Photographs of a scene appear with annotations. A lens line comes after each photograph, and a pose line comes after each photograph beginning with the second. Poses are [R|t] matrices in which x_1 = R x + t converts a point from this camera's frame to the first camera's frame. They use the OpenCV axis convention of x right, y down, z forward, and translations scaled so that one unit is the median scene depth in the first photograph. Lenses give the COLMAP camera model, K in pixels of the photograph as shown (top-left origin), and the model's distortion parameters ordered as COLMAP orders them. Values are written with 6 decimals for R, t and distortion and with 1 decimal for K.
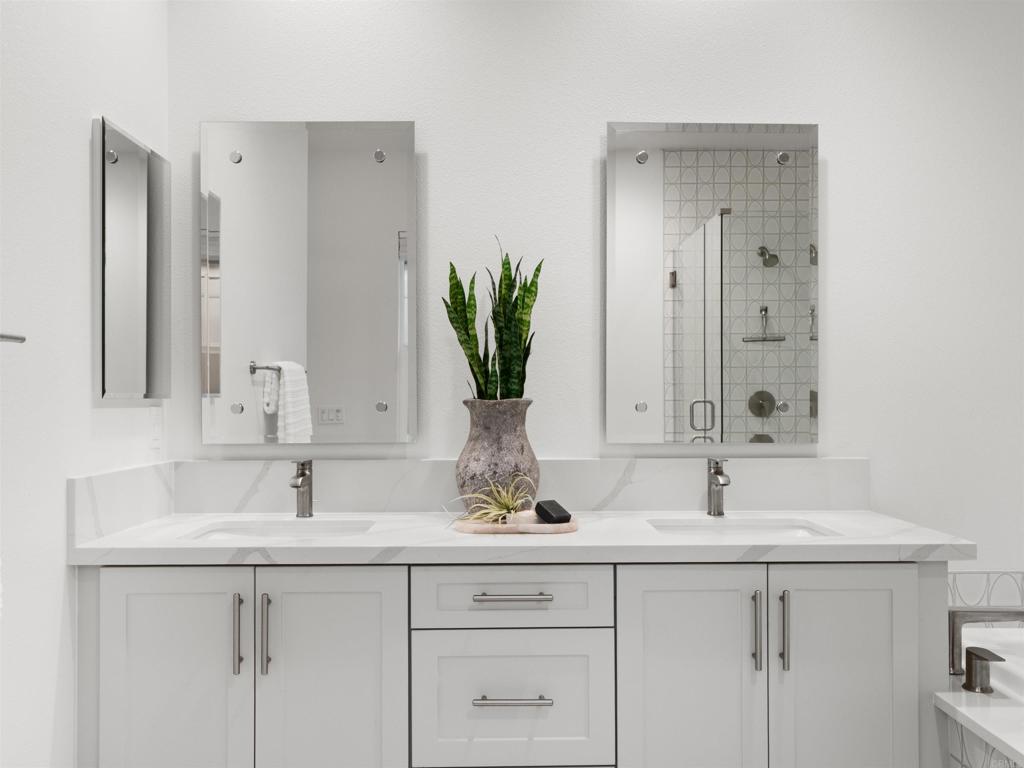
lens RADIAL K [[866.0, 0, 512.0], [0, 866.0, 384.0], [0, 0, 1]] dist [0.006098, 0.004456]
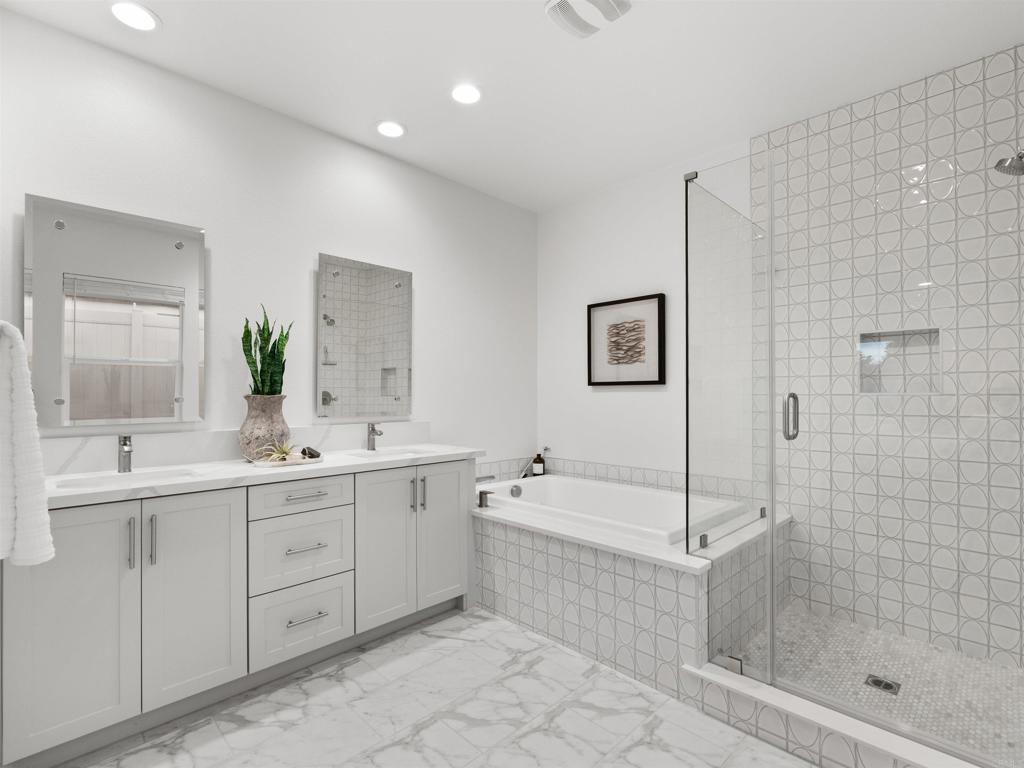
lens RADIAL K [[487.8, 0, 513.8], [0, 487.8, 382.9], [0, 0, 1]] dist [-0.003716, -0.001015]
pose [[0.721095, 0.017173, 0.692623, -0.360457], [-0.009850, 0.999846, -0.014534, 0.002049], [-0.692766, 0.003658, 0.721153, -0.101071]]
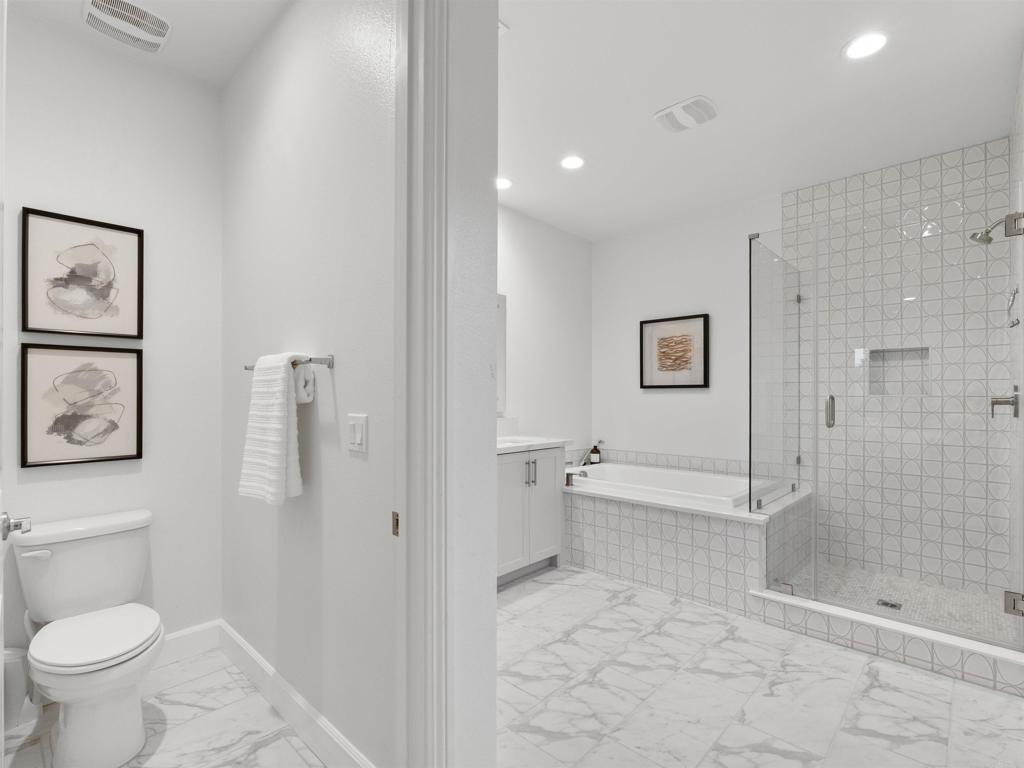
lens RADIAL K [[488.4, 0, 509.0], [0, 488.4, 386.4], [0, 0, 1]] dist [-0.011290, 0.001081]
pose [[0.705450, 0.015369, 0.708593, -0.800318], [-0.012102, 0.999880, -0.009638, 0.002368], [-0.708657, -0.001776, 0.705551, -0.108488]]
